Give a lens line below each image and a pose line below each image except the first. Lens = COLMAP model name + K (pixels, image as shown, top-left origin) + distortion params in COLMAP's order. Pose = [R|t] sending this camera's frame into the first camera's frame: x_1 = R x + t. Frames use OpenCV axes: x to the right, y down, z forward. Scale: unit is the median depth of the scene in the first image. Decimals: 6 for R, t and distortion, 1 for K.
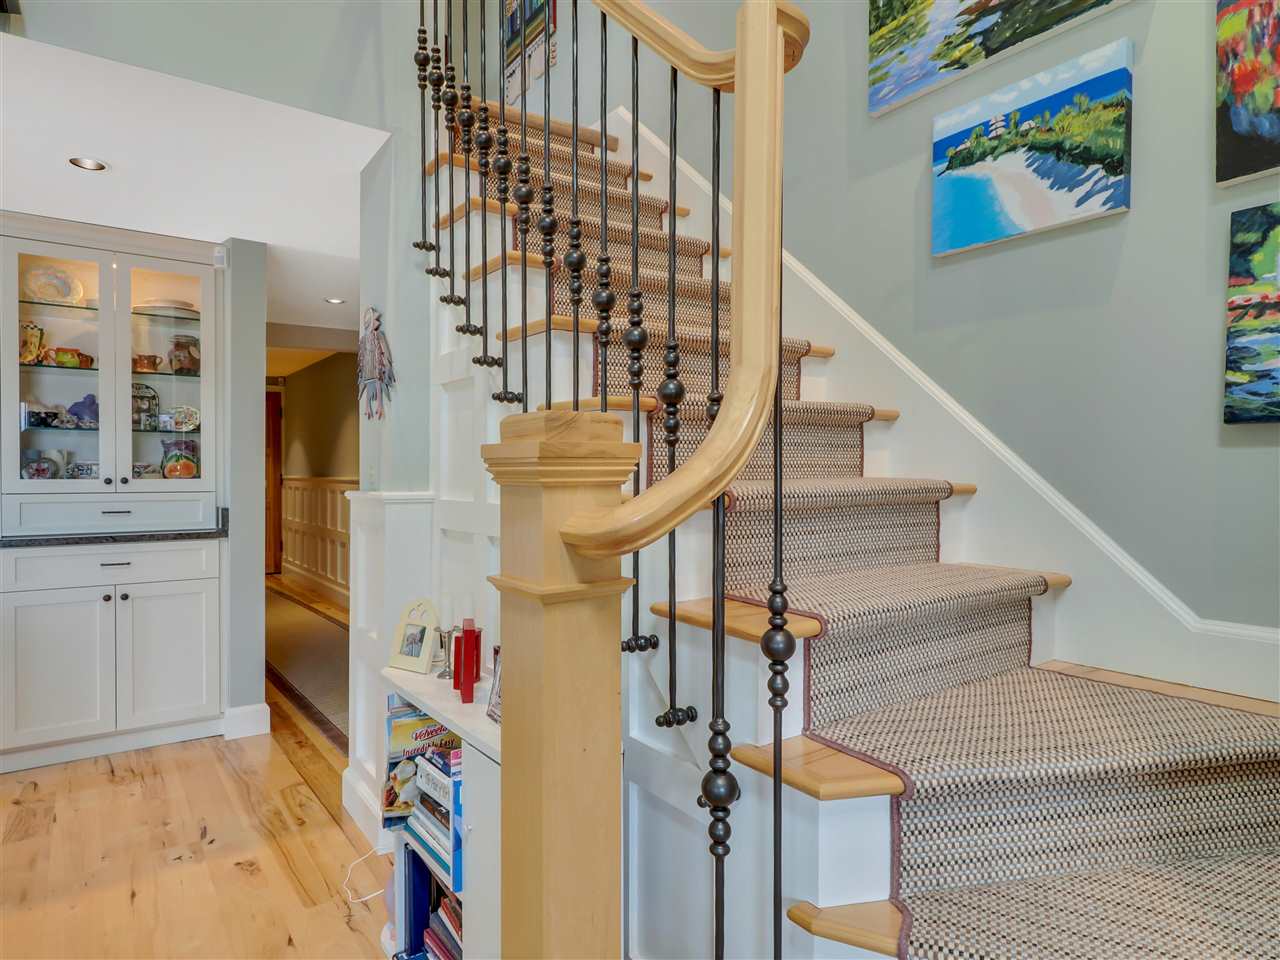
lens RADIAL K [[804.8, 0, 604.9], [0, 804.8, 481.3], [0, 0, 1]] dist [0.000103, 0.000035]
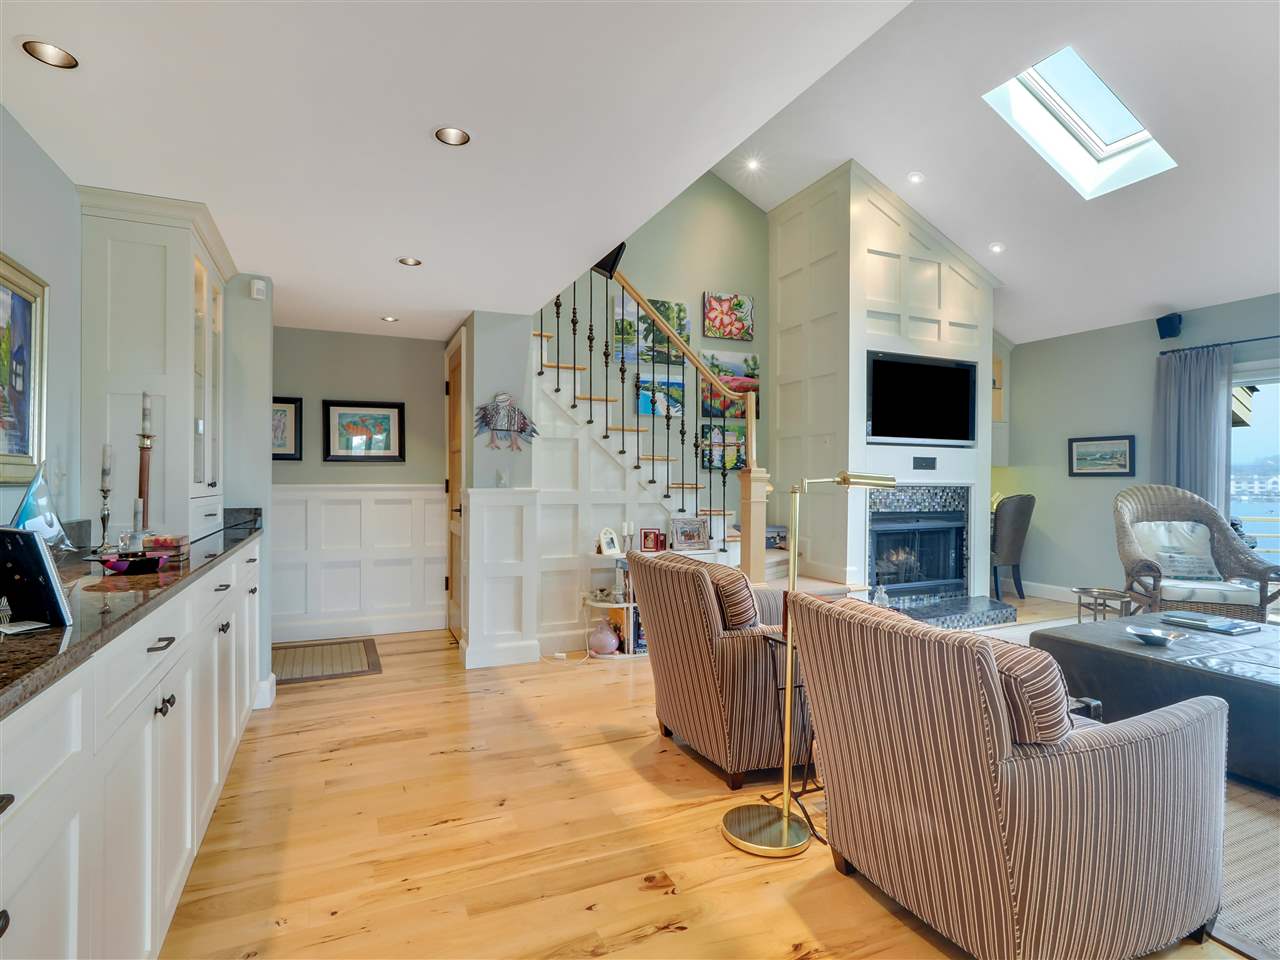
lens RADIAL K [[637.0, 0, 622.4], [0, 637.0, 481.4], [0, 0, 1]] dist [0.000985, -0.000246]
pose [[0.202598, -0.001913, 0.979260, -2.423975], [0.004948, 0.999987, 0.000929, -0.004371], [-0.979249, 0.004657, 0.202605, 0.583708]]
